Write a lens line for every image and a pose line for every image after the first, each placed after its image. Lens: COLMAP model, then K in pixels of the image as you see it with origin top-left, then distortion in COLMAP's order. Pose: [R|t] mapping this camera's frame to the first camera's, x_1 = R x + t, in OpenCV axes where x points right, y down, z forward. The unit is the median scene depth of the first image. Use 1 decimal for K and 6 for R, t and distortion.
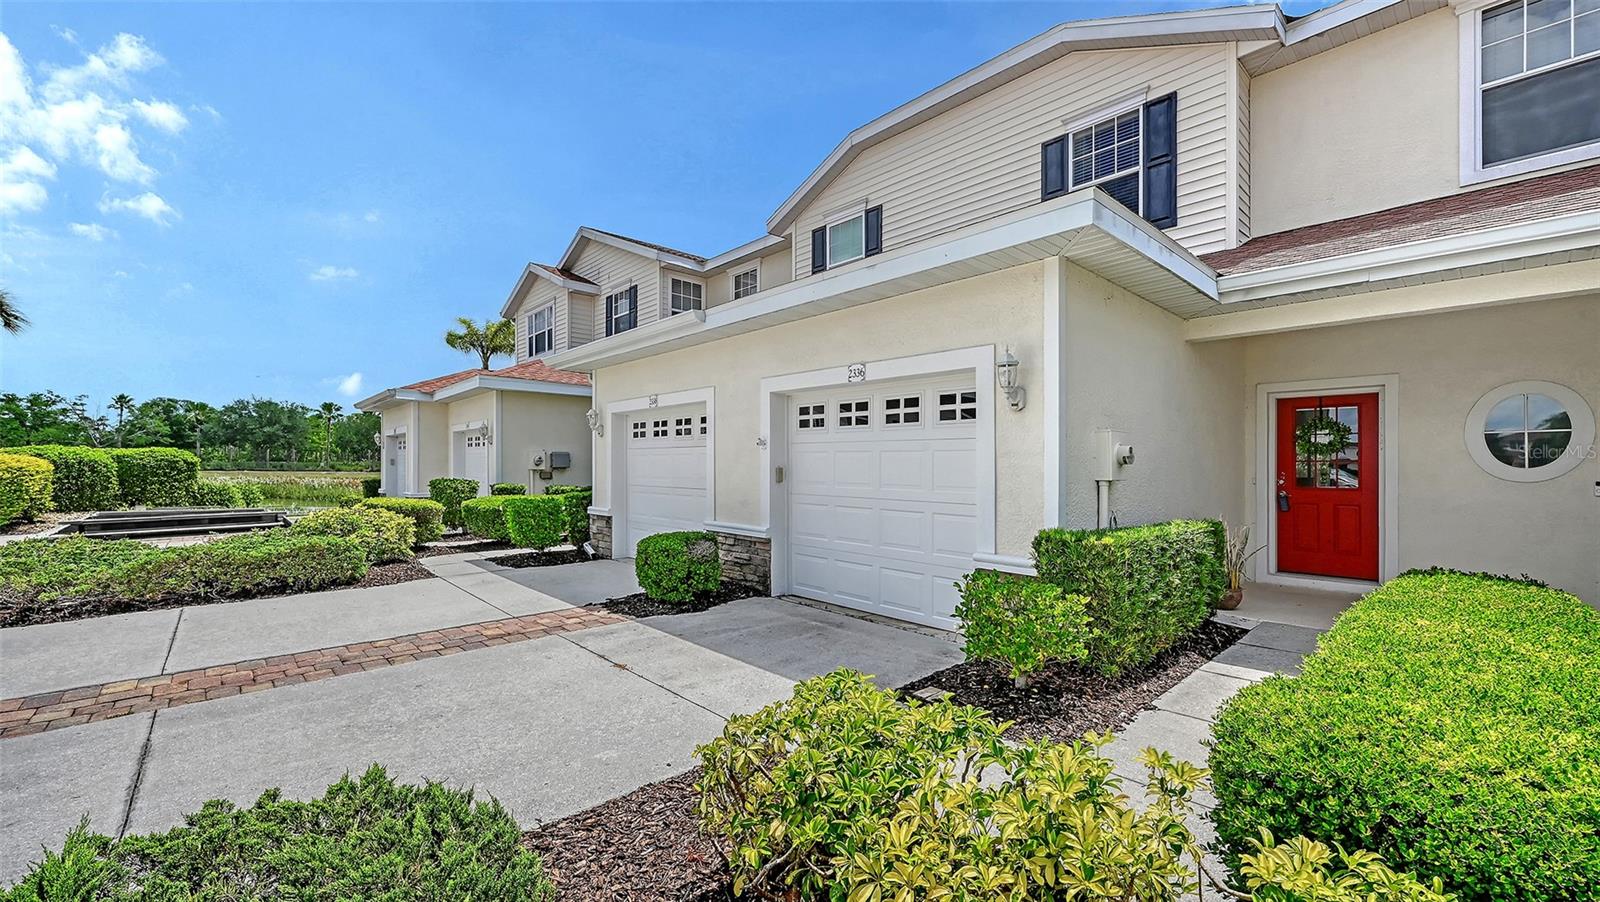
lens RADIAL K [[631.5, 0, 799.3], [0, 631.5, 460.7], [0, 0, 1]] dist [0.001841, 0.000791]
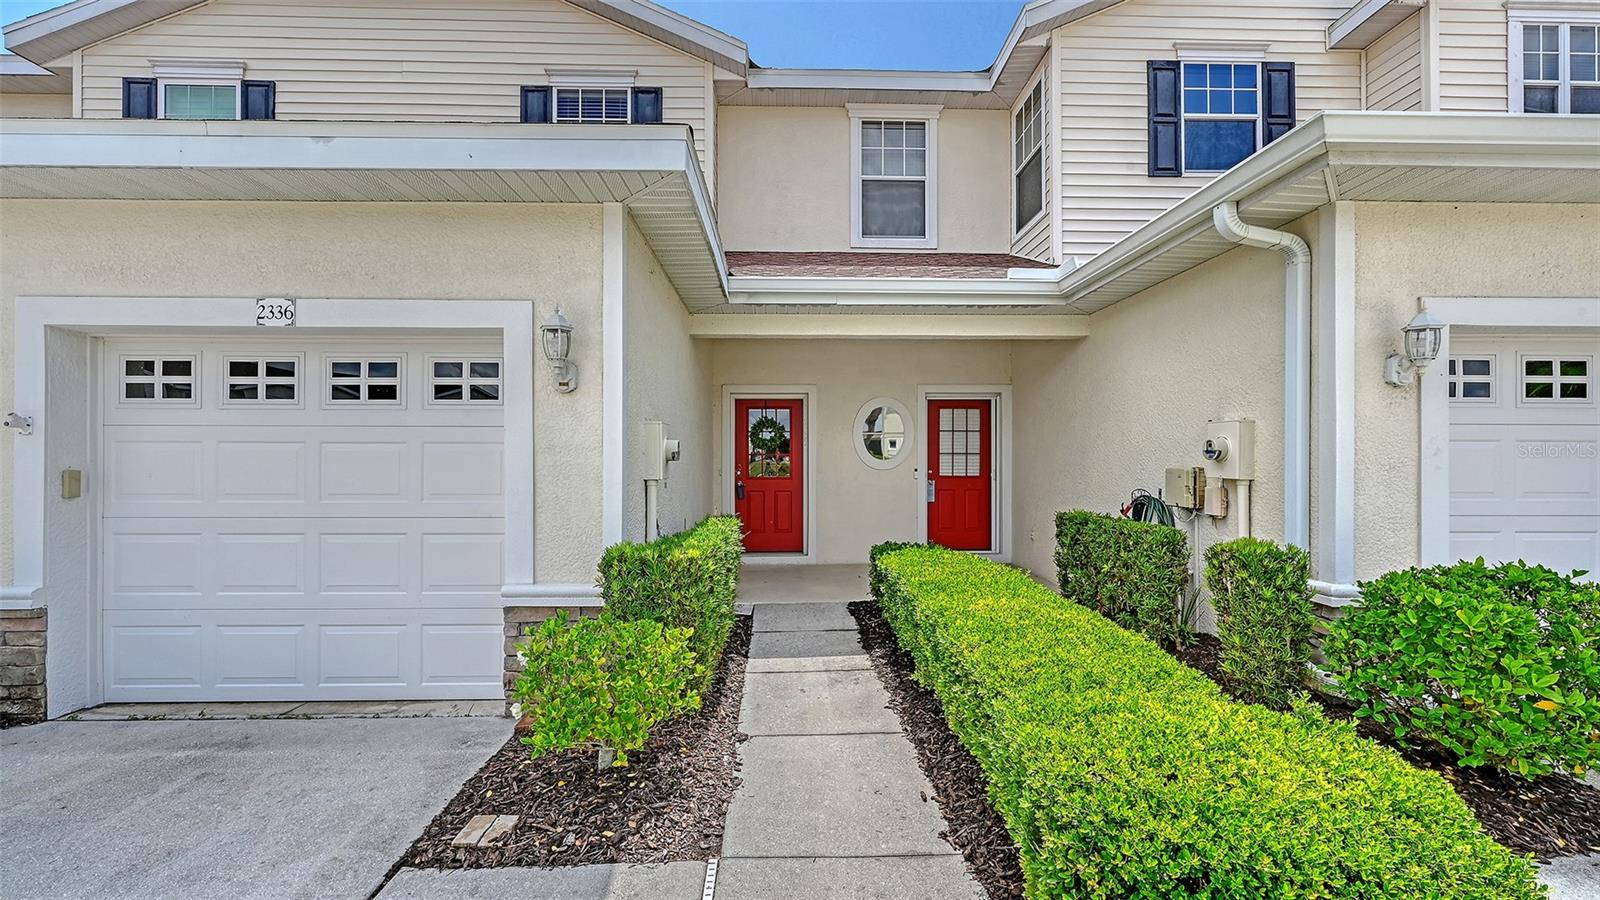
lens RADIAL K [[649.4, 0, 811.3], [0, 649.4, 450.2], [0, 0, 1]] dist [-0.000753, 0.000286]
pose [[0.655314, 0.002347, 0.755353, -0.041783], [-0.000766, 0.999997, -0.002443, -0.005749], [-0.755356, 0.001022, 0.655314, 0.203394]]
